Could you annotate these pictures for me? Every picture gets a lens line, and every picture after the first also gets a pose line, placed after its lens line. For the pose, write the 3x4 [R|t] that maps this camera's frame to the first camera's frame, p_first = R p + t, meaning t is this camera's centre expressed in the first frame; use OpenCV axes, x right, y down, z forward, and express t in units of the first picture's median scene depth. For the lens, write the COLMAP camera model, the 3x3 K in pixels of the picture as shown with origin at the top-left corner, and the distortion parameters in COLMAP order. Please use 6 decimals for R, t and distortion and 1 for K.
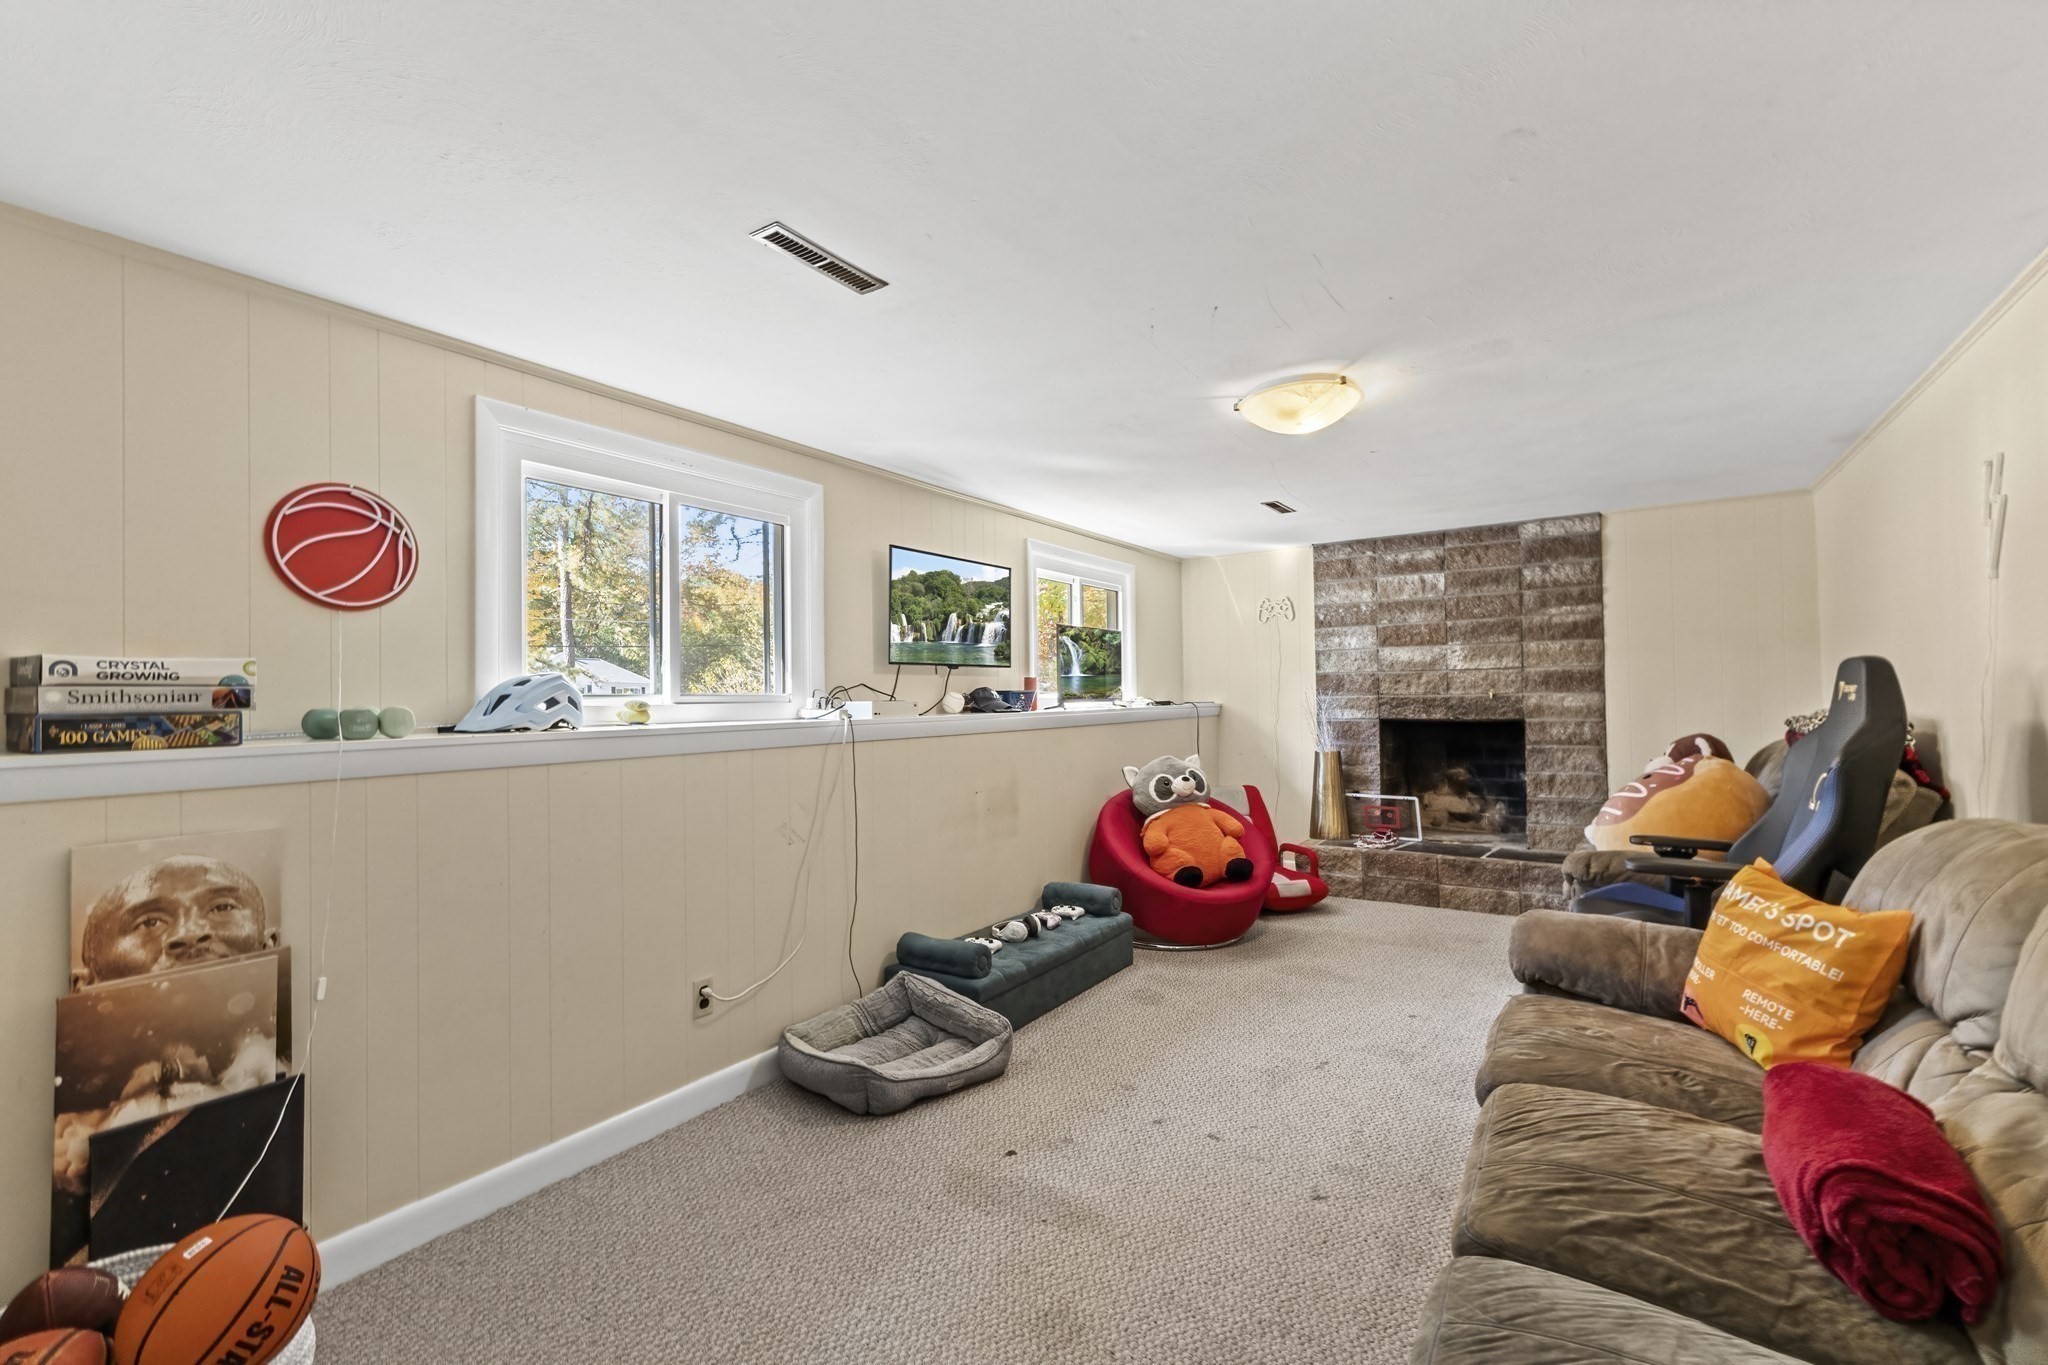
lens RADIAL K [[879.6, 0, 1023.4], [0, 879.6, 688.7], [0, 0, 1]] dist [0.002441, -0.000340]
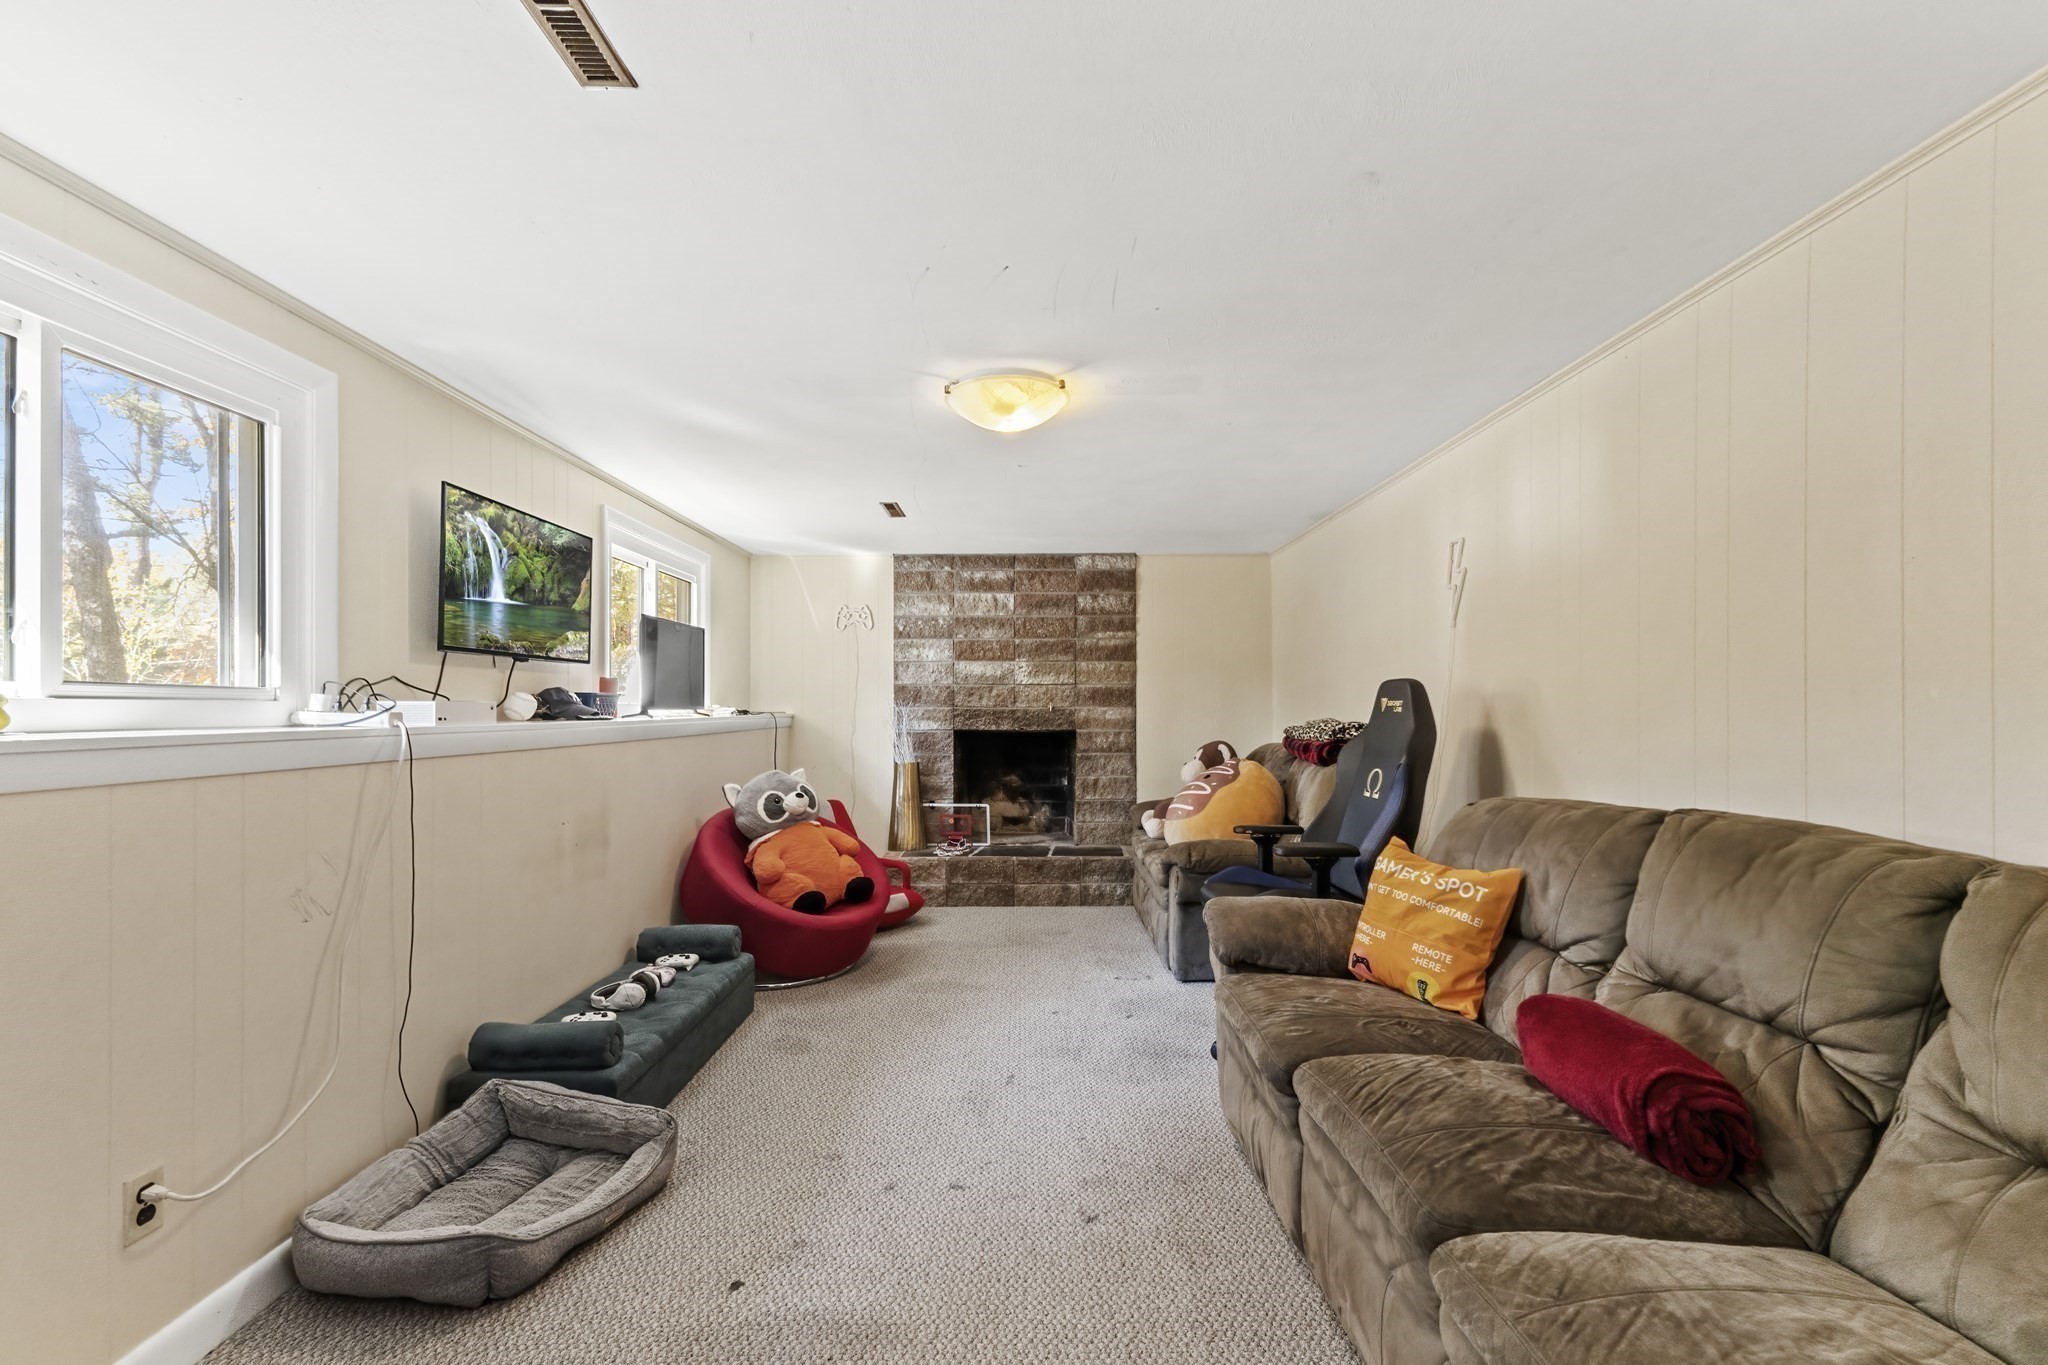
lens RADIAL K [[883.5, 0, 1026.5], [0, 883.5, 708.5], [0, 0, 1]] dist [0.009406, -0.000415]
pose [[0.825996, 0.014003, 0.563502, -0.167245], [-0.017184, 0.999852, 0.000343, 0.011108], [-0.563414, -0.009966, 0.826114, 0.145778]]
